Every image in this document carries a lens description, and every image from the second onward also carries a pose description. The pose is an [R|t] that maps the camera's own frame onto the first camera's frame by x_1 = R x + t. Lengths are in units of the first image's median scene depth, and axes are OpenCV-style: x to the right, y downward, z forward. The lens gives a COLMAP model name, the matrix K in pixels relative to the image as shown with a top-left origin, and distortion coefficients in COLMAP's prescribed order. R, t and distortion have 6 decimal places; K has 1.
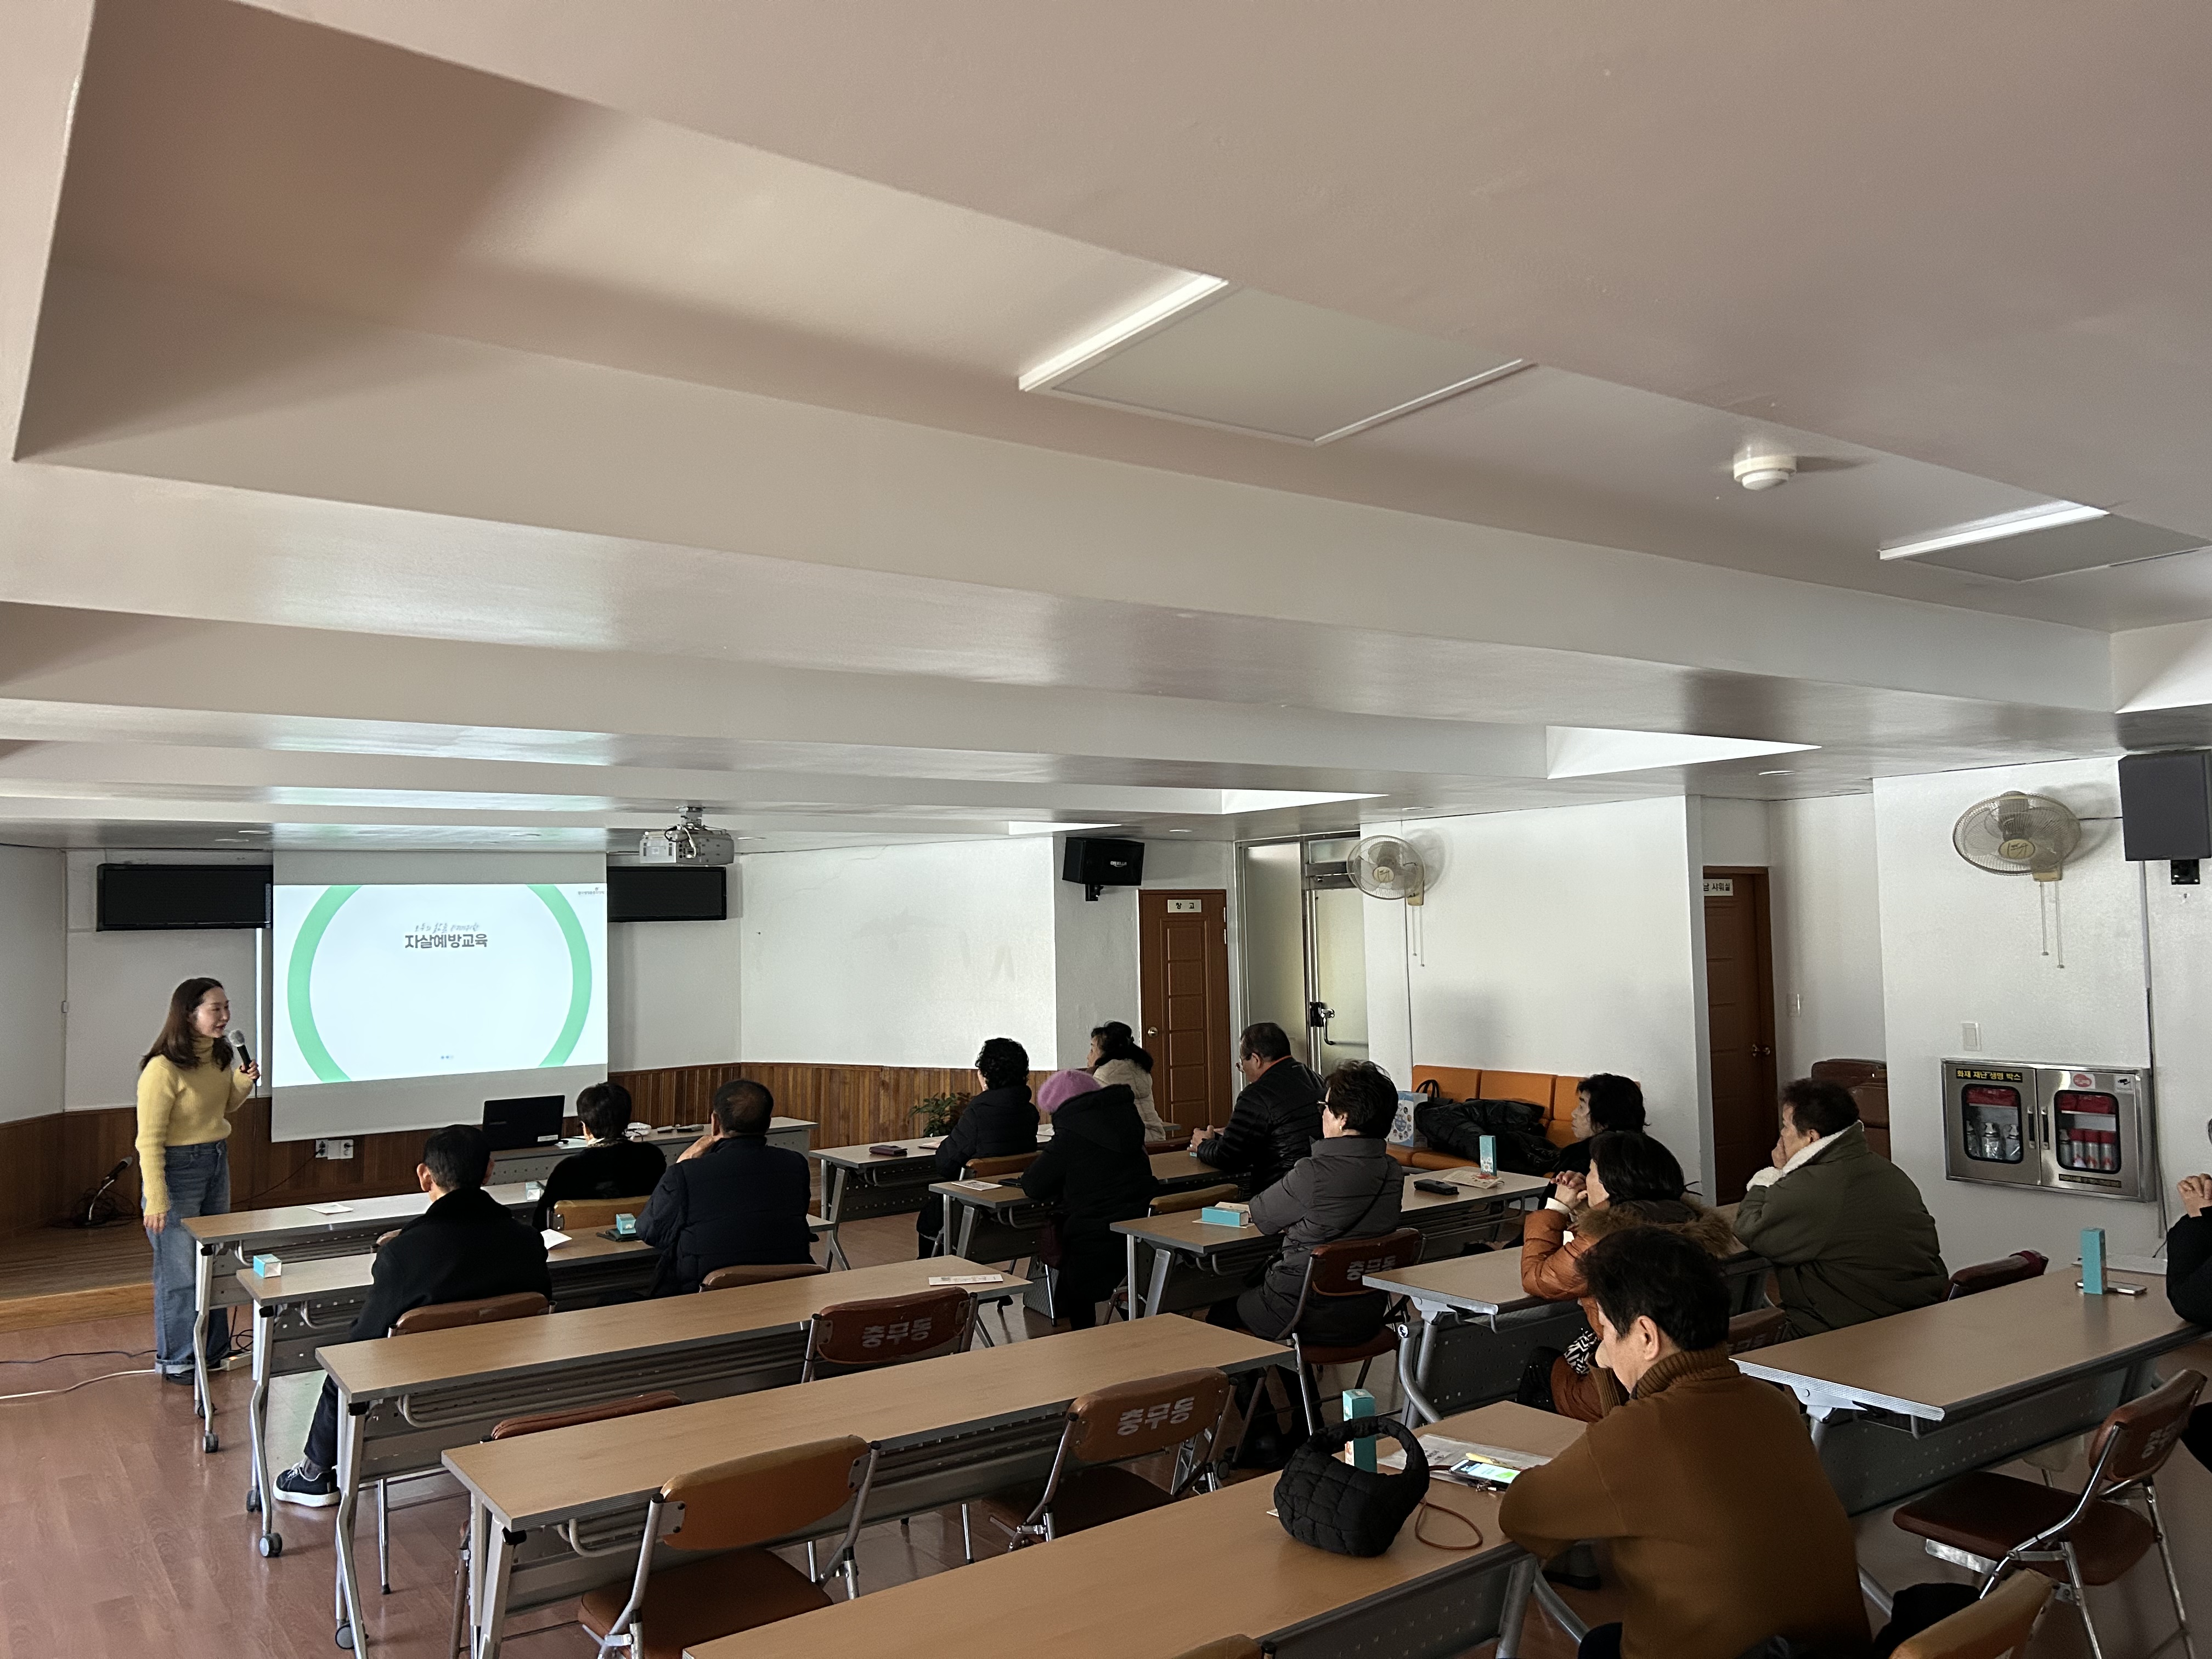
lens RADIAL K [[1660.1, 0, 1105.6], [0, 1660.1, 830.9], [0, 0, 1]] dist [0.052636, 0.000468]
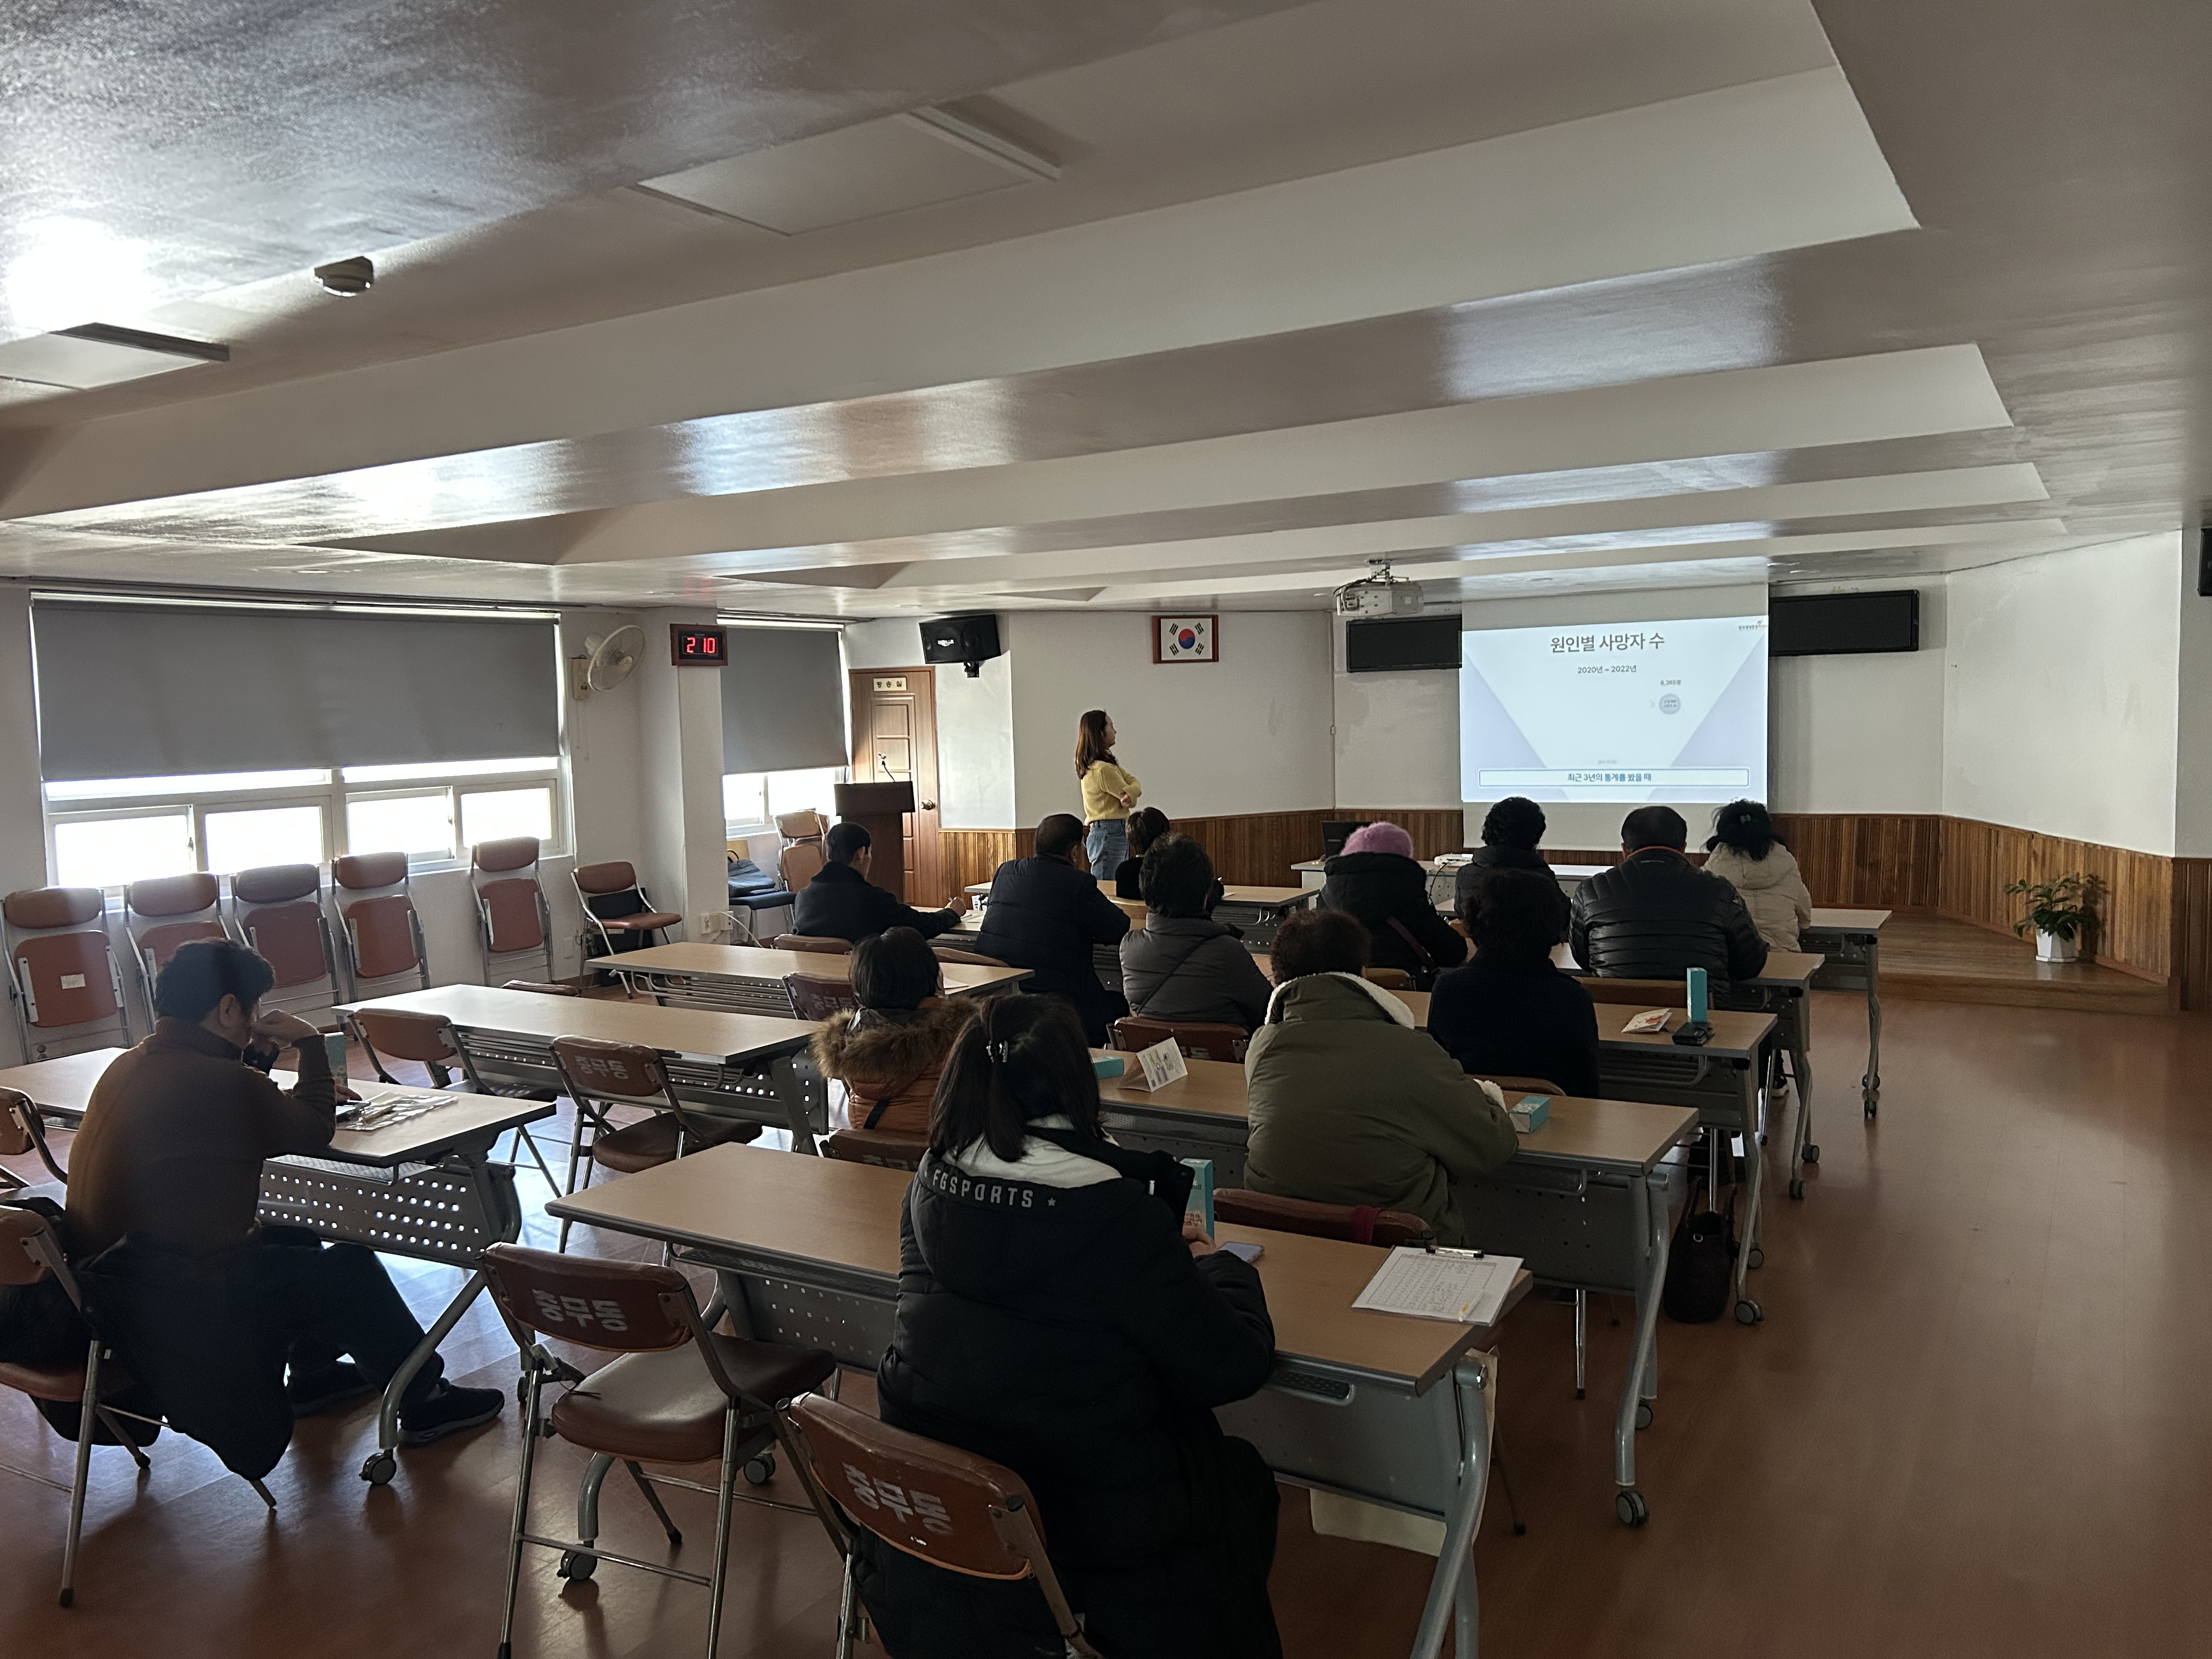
lens RADIAL K [[1660.1, 0, 1104.8], [0, 1660.1, 833.1], [0, 0, 1]] dist [0.052636, 0.000468]
pose [[0.395240, 0.084683, -0.914666, 0.430809], [0.076198, 0.989287, 0.124517, 0.006777], [0.915412, -0.118910, 0.384553, 0.278700]]
